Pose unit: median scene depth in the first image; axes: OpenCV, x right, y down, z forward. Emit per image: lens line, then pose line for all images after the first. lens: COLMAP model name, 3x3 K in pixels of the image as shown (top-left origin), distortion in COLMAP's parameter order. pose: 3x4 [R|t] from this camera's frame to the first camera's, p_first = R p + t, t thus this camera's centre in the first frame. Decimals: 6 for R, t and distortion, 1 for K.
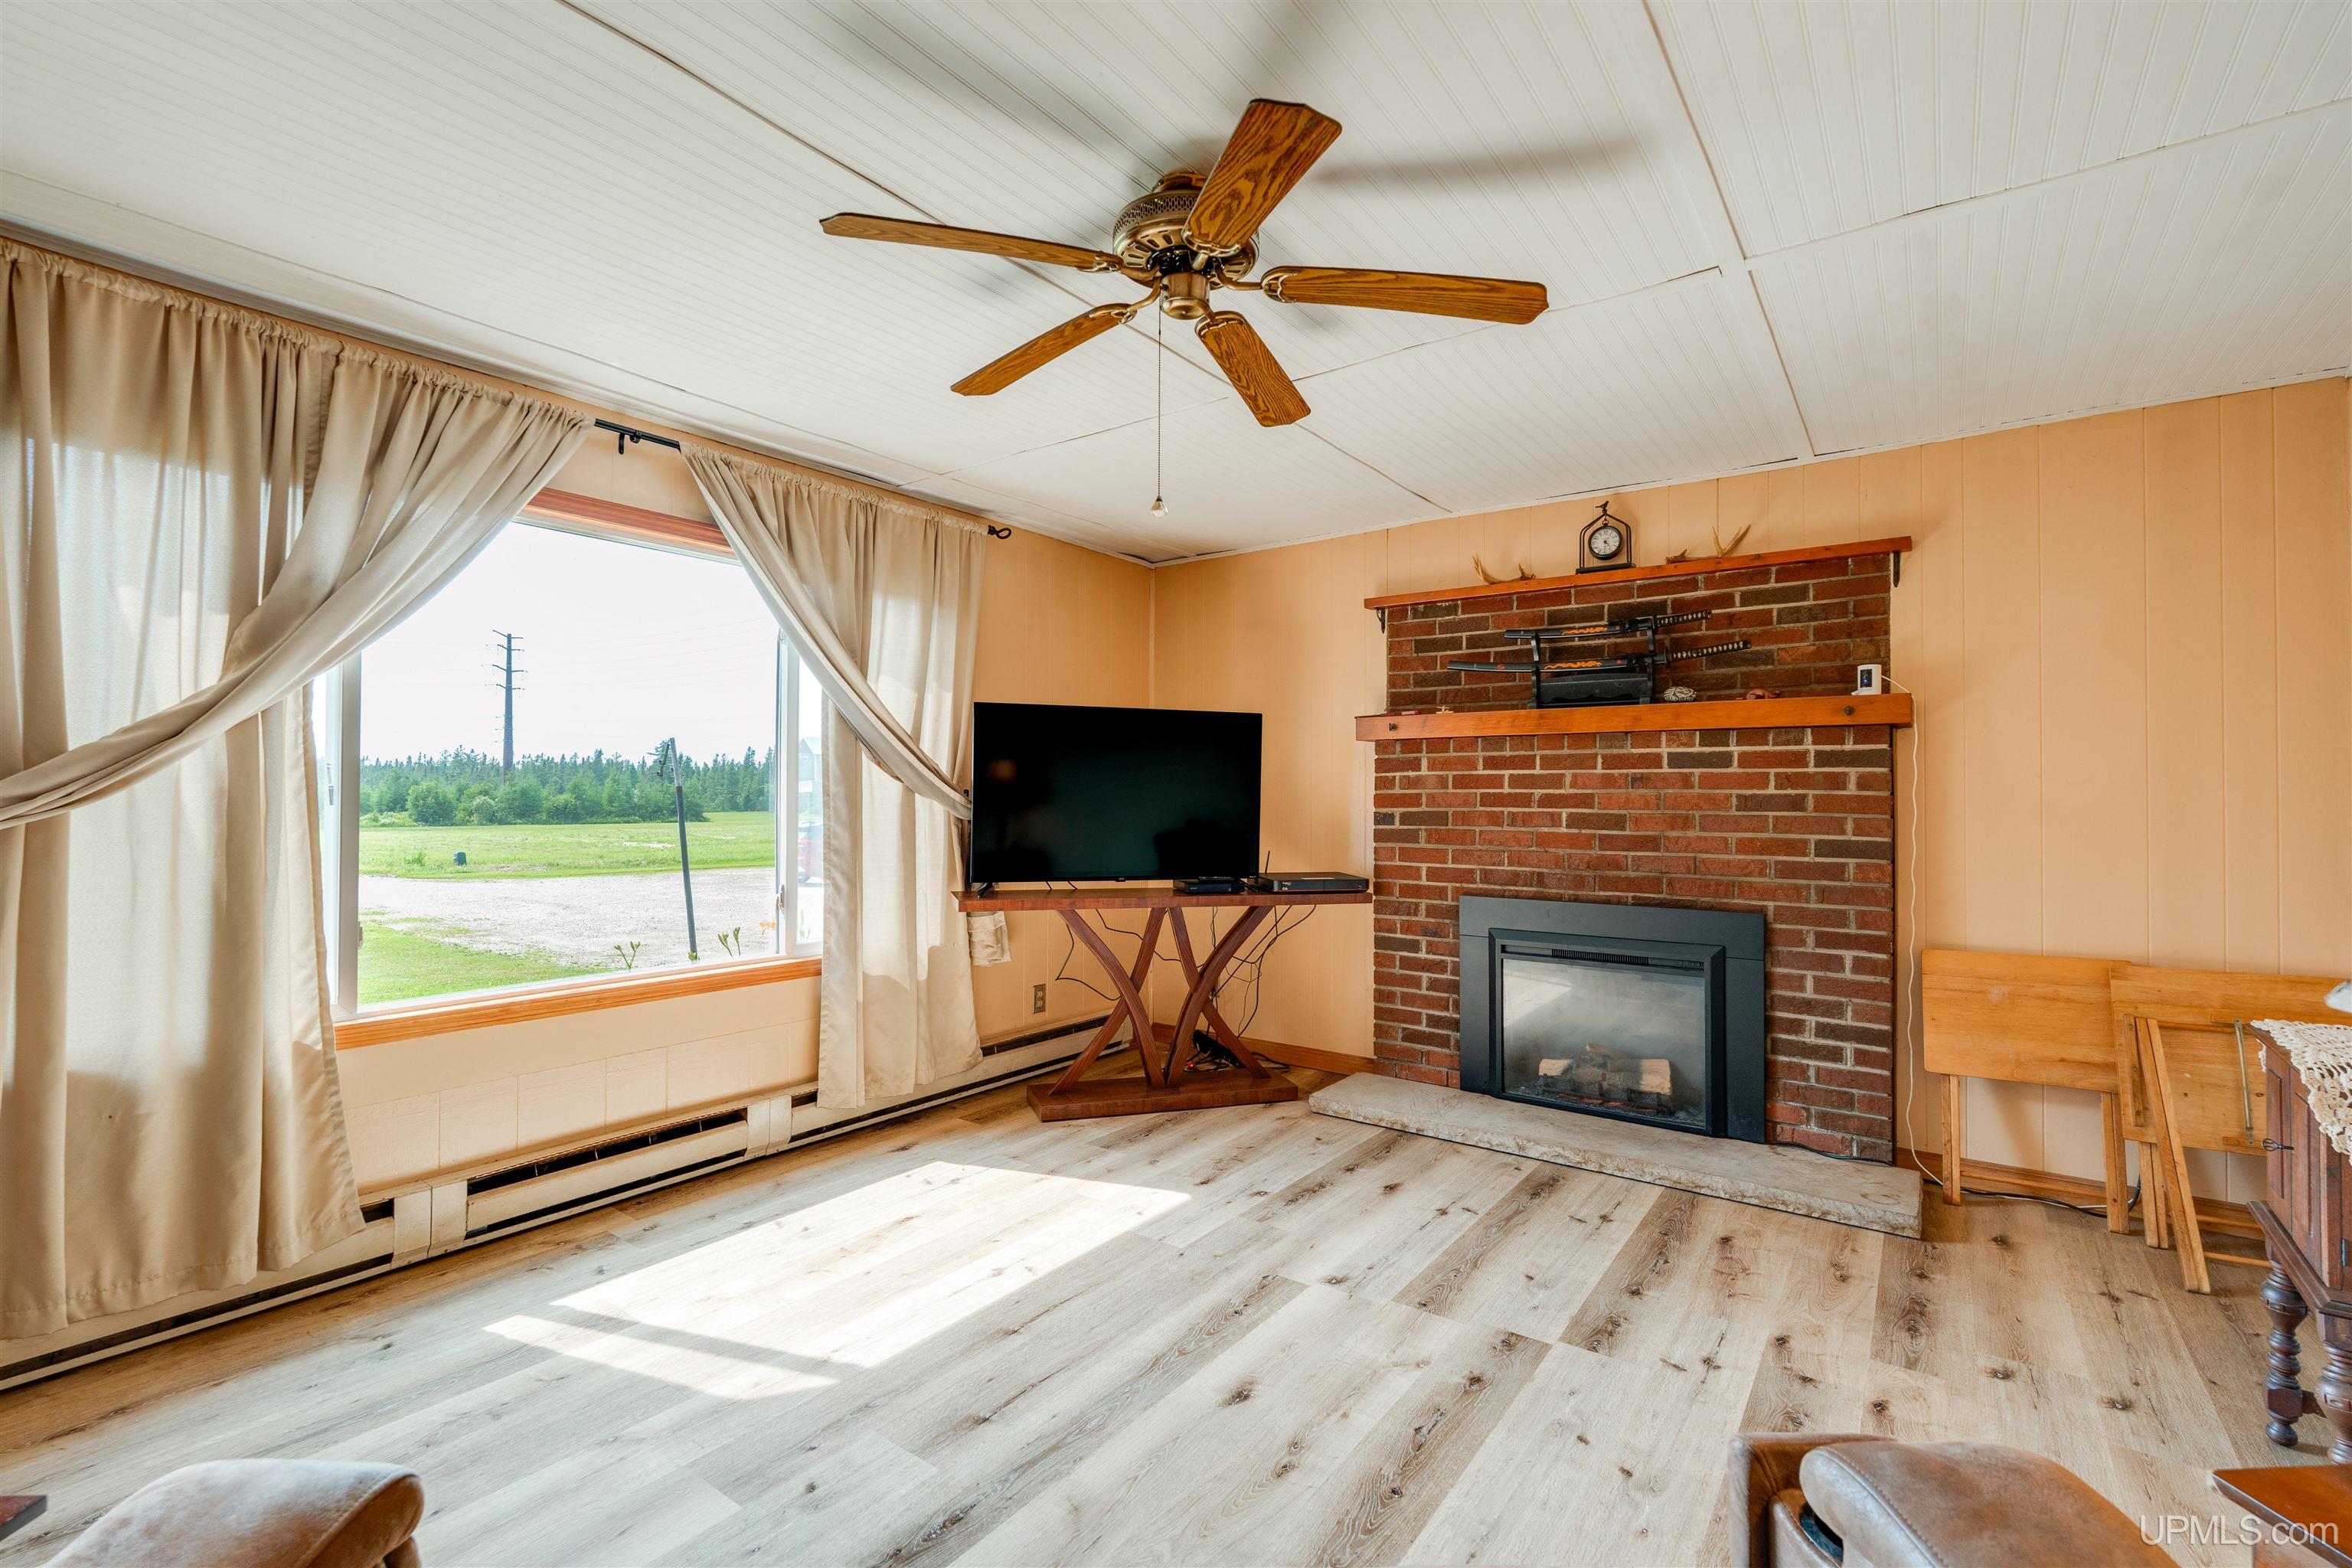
lens RADIAL K [[1053.5, 0, 1172.2], [0, 1053.5, 782.8], [0, 0, 1]] dist [-0.002981, 0.000516]
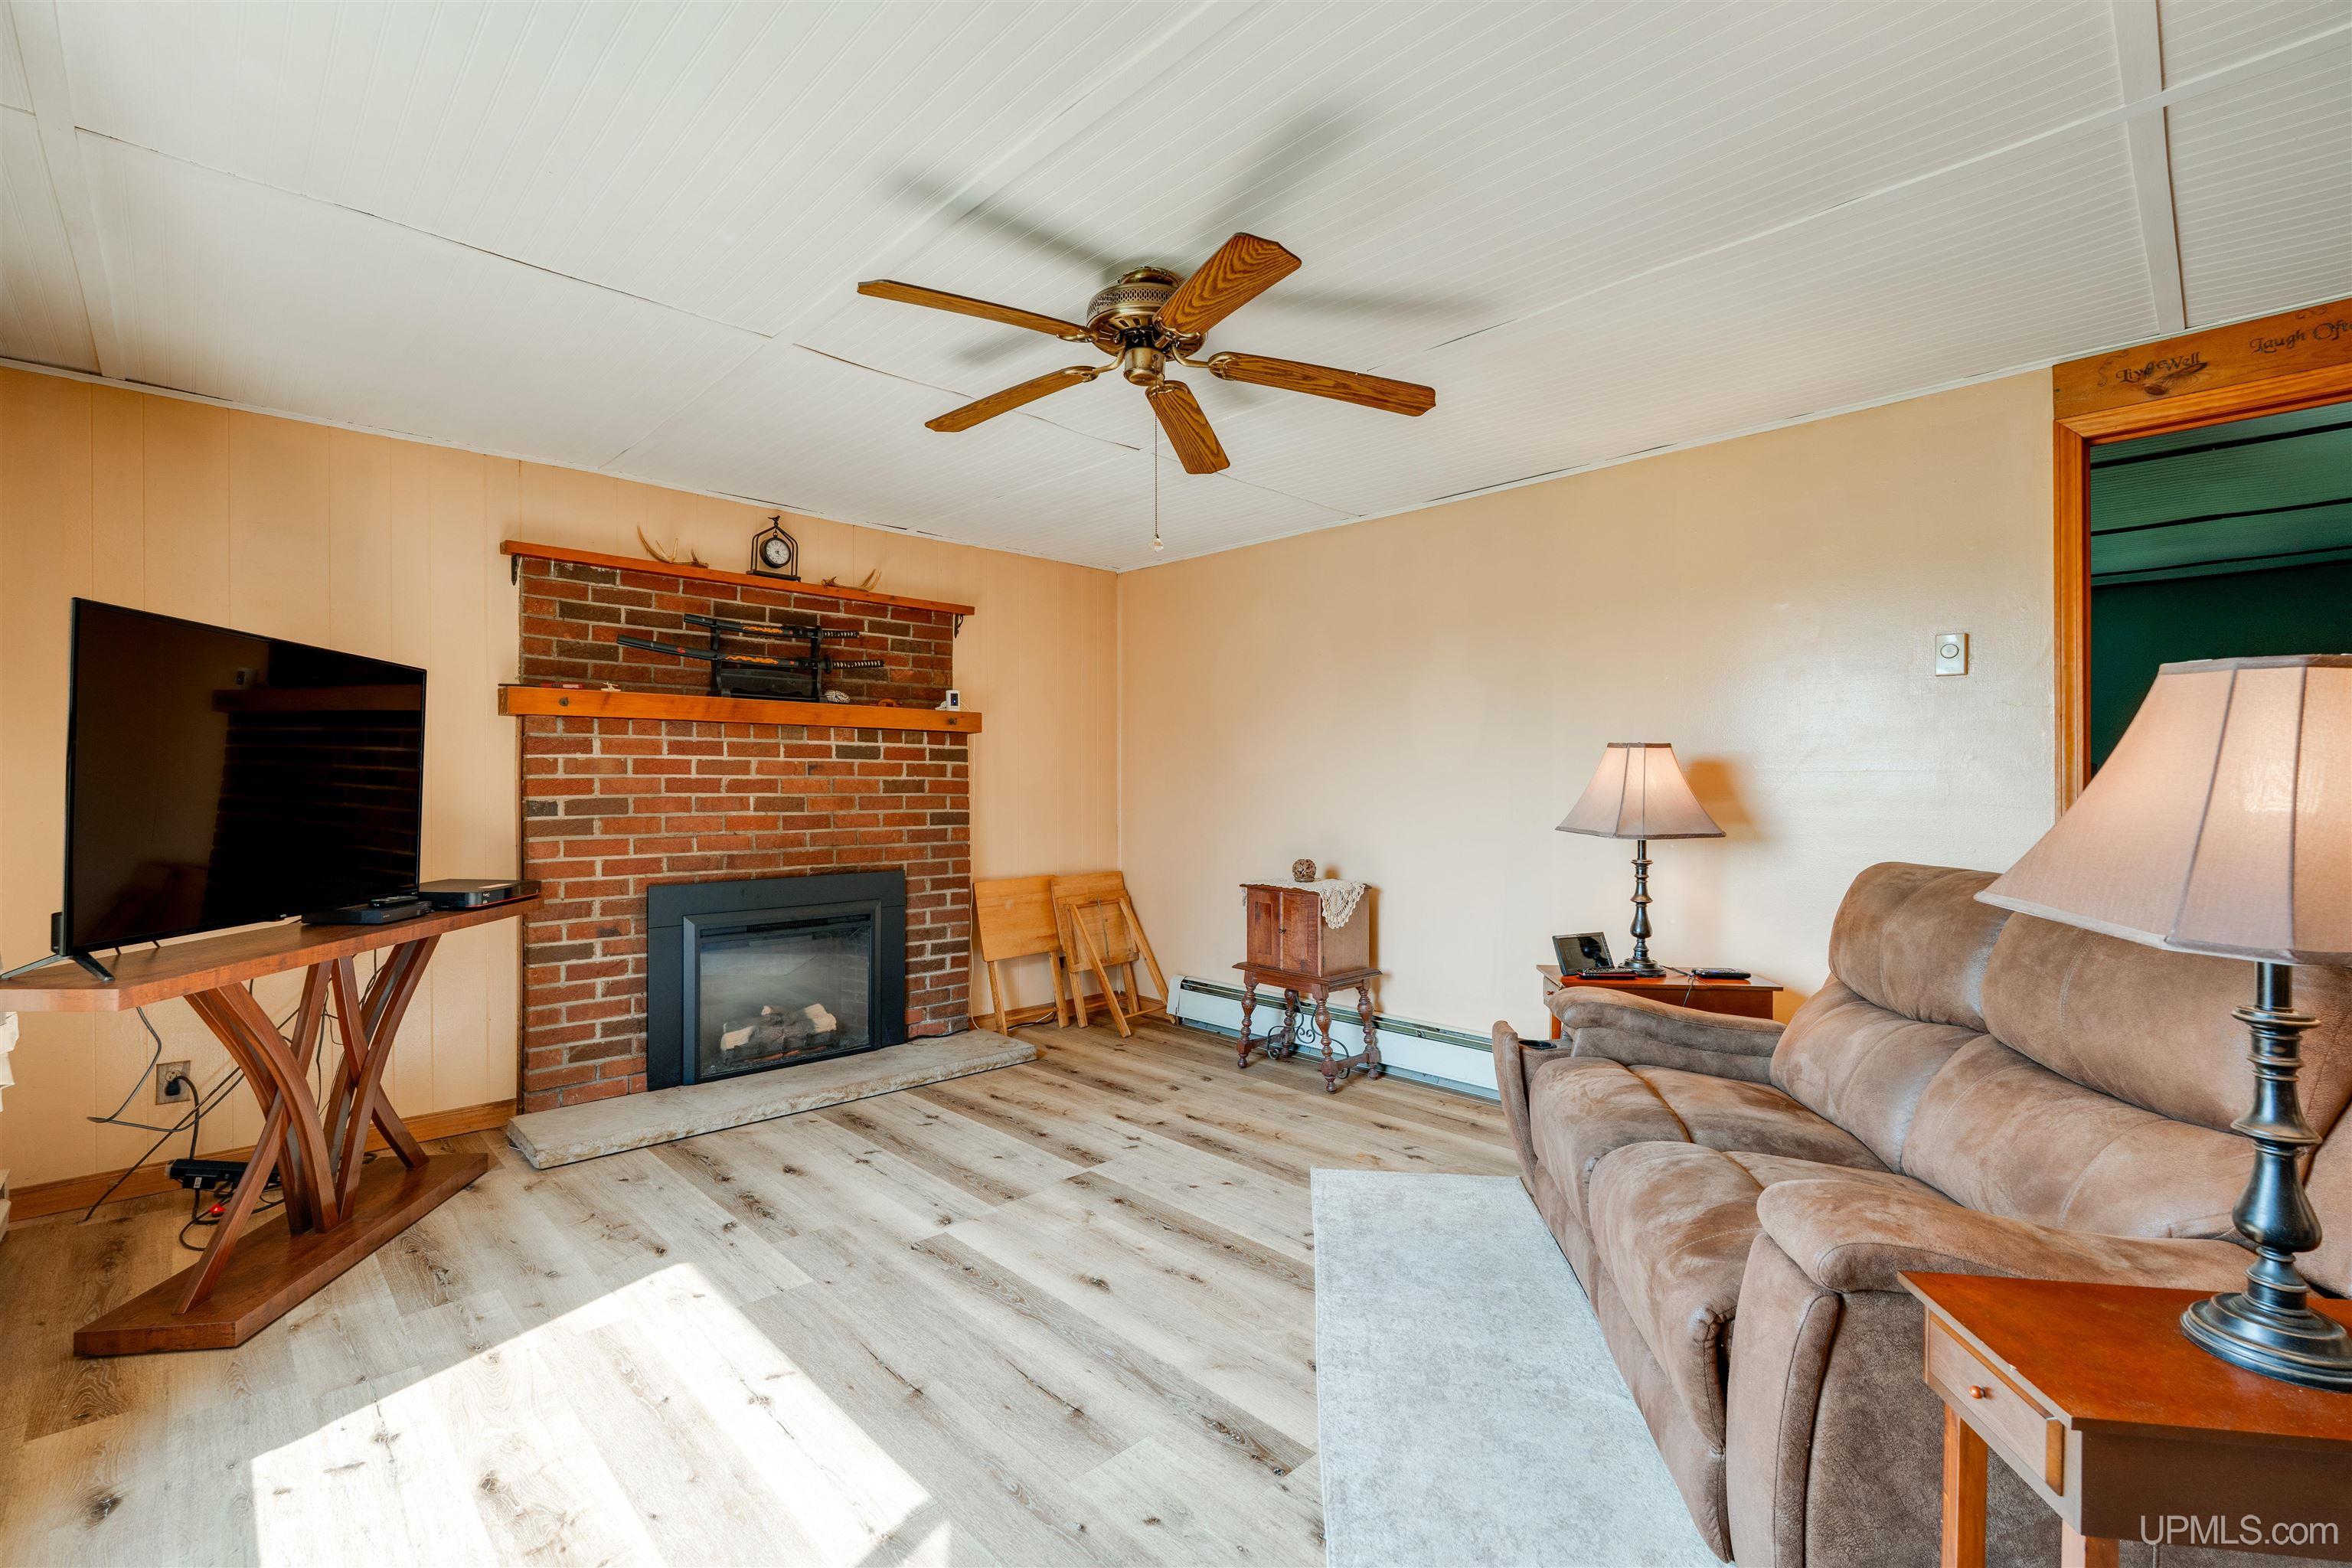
lens RADIAL K [[1053.5, 0, 1172.2], [0, 1053.5, 782.8], [0, 0, 1]] dist [-0.002981, 0.000516]
pose [[0.155708, -0.004025, 0.987795, -0.655346], [-0.014125, 0.999880, 0.006301, 0.001239], [-0.987702, -0.014934, 0.155632, 0.436199]]
